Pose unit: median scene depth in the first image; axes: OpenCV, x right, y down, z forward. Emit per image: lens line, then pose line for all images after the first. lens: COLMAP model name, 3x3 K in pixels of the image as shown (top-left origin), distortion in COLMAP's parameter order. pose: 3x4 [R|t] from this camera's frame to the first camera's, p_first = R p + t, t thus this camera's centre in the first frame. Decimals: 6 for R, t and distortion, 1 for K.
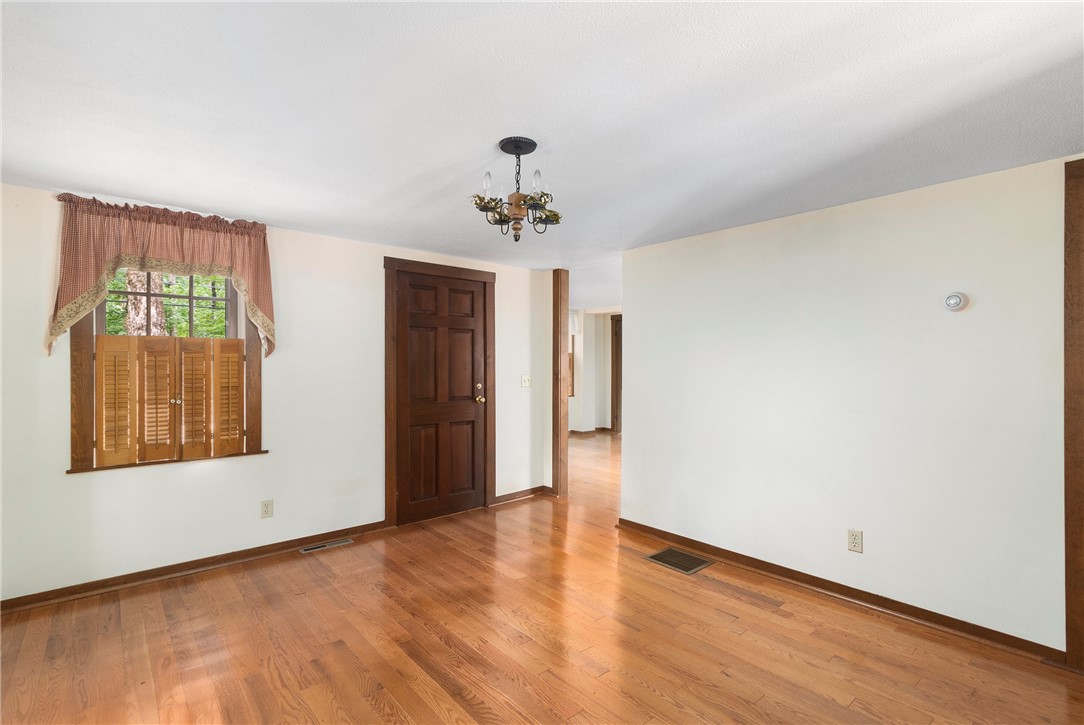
lens RADIAL K [[512.9, 0, 540.0], [0, 512.9, 363.8], [0, 0, 1]] dist [0.000852, -0.000043]
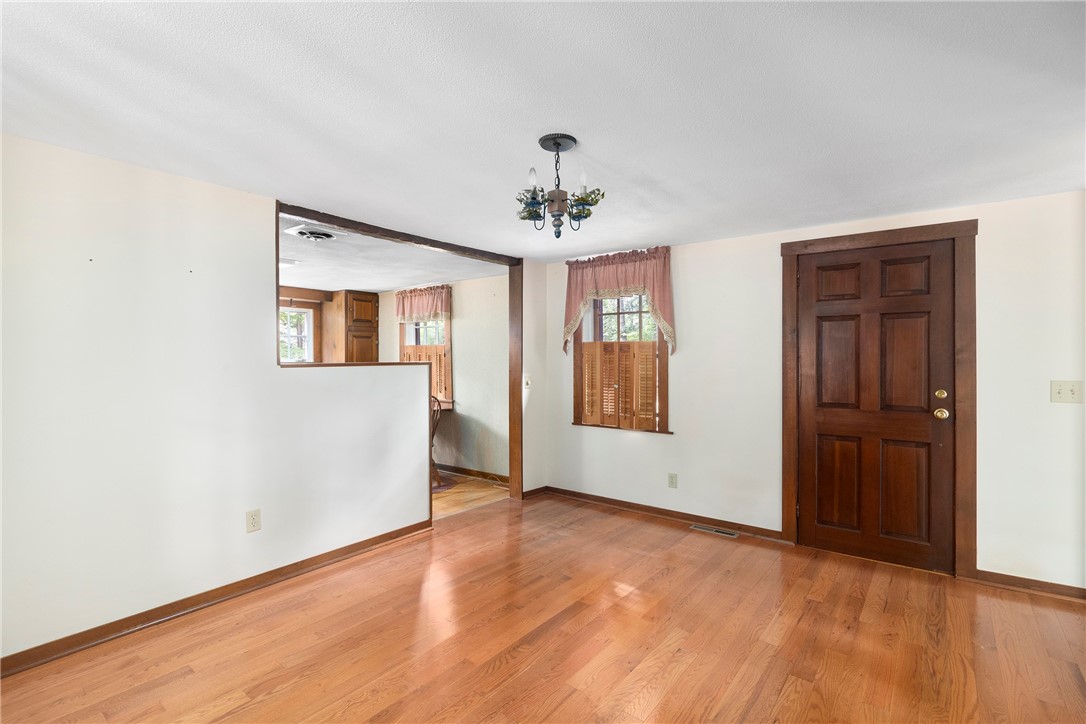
lens RADIAL K [[500.8, 0, 558.8], [0, 500.8, 362.0], [0, 0, 1]] dist [-0.000169, -0.000275]
pose [[0.210892, 0.004537, -0.977499, 0.548183], [-0.002402, 0.999989, 0.004124, -0.000609], [0.977506, 0.001478, 0.210901, 0.476319]]
